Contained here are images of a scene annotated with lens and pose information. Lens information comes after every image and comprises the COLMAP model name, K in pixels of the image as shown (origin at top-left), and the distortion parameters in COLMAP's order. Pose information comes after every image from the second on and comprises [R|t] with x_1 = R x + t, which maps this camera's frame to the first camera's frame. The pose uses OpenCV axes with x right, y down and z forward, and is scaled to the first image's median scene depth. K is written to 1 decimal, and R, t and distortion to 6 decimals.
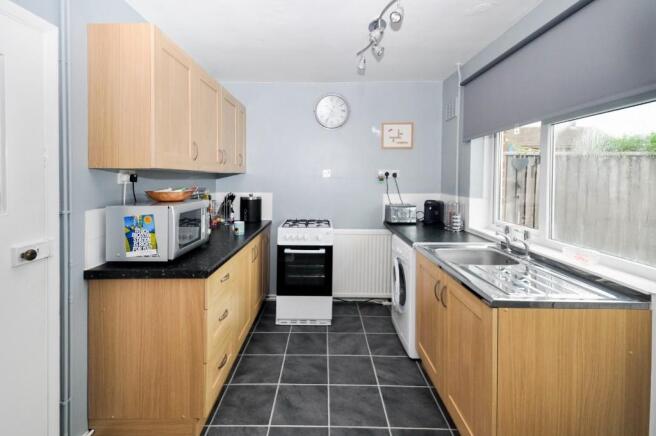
lens RADIAL K [[330.3, 0, 313.5], [0, 330.3, 189.8], [0, 0, 1]] dist [0.024350, -0.000007]
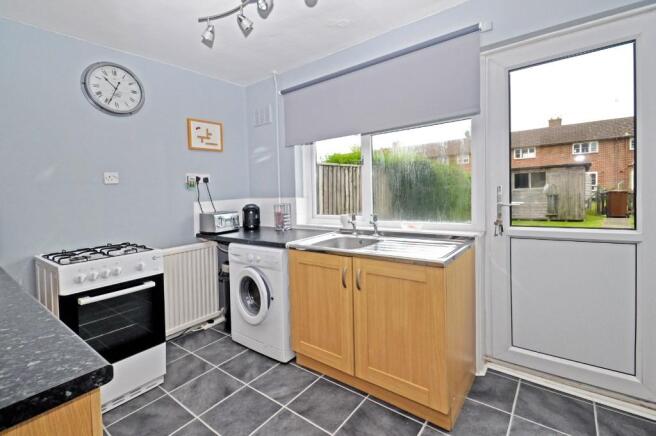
lens RADIAL K [[302.1, 0, 336.1], [0, 302.1, 206.3], [0, 0, 1]] dist [0.011868, -0.001928]
pose [[0.568851, -0.070963, 0.819373, -0.253360], [0.071804, 0.996752, 0.036475, 0.023202], [-0.819300, 0.038086, 0.572099, 0.286062]]
